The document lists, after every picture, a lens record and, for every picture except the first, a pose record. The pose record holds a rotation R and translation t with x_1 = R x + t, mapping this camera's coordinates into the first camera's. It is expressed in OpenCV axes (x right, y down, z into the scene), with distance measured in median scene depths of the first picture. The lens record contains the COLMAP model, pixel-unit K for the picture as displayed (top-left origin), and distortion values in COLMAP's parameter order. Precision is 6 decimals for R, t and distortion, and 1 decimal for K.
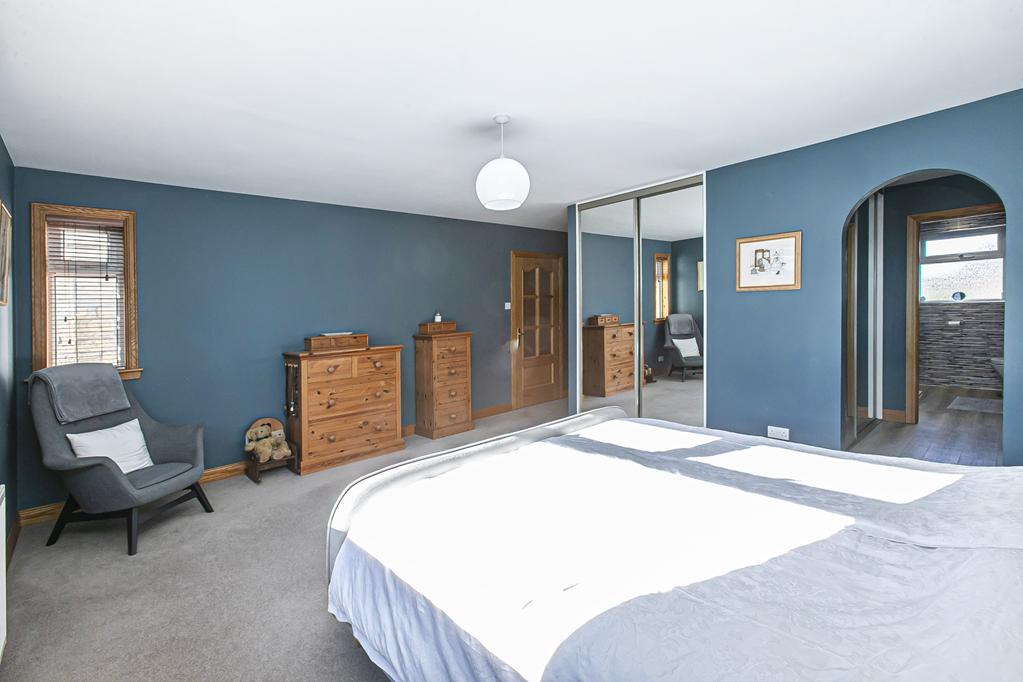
lens RADIAL K [[462.0, 0, 496.9], [0, 462.0, 329.1], [0, 0, 1]] dist [0.002365, 0.000873]
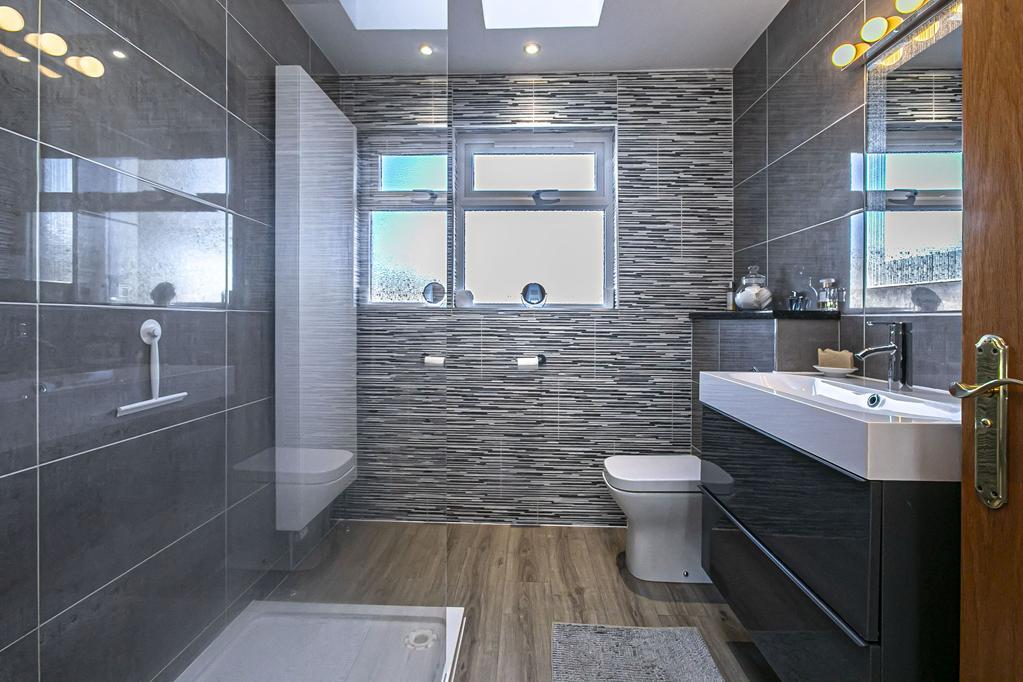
lens RADIAL K [[462.0, 0, 514.3], [0, 462.0, 335.8], [0, 0, 1]] dist [0.002365, 0.000873]
pose [[0.685950, -0.003153, 0.727642, 0.706464], [0.002766, 0.999995, 0.001725, -0.035990], [-0.727643, 0.000829, 0.685955, 0.750974]]
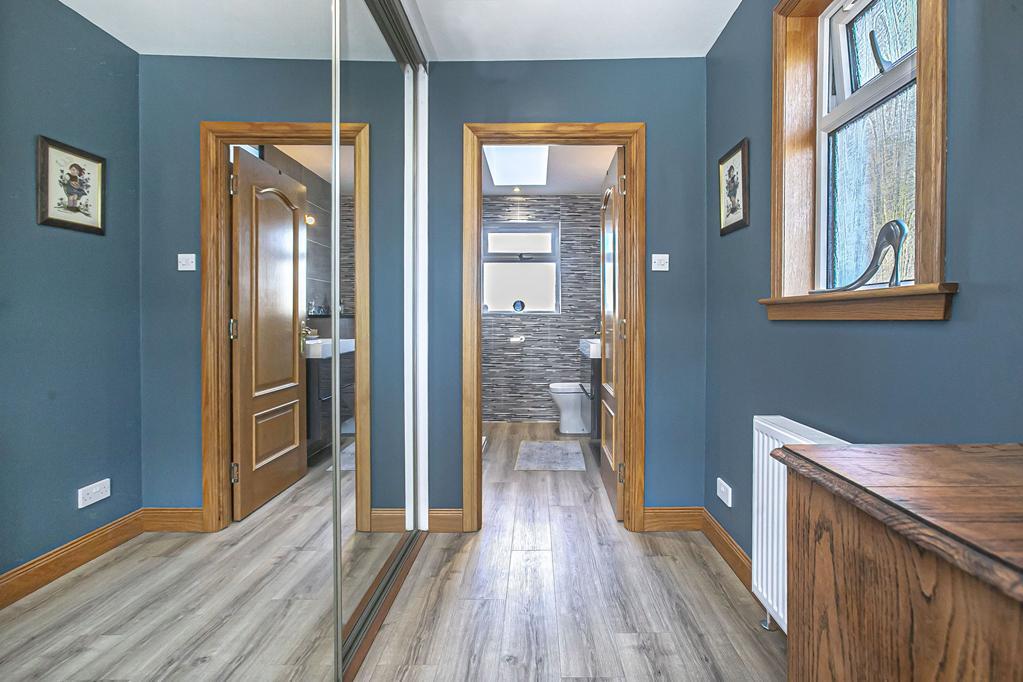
lens RADIAL K [[462.0, 0, 512.2], [0, 462.0, 344.1], [0, 0, 1]] dist [0.002365, 0.000873]
pose [[0.694066, 0.001049, 0.719910, 0.429963], [0.004433, 0.999974, -0.005731, -0.001715], [-0.719897, 0.007169, 0.694044, 0.471052]]
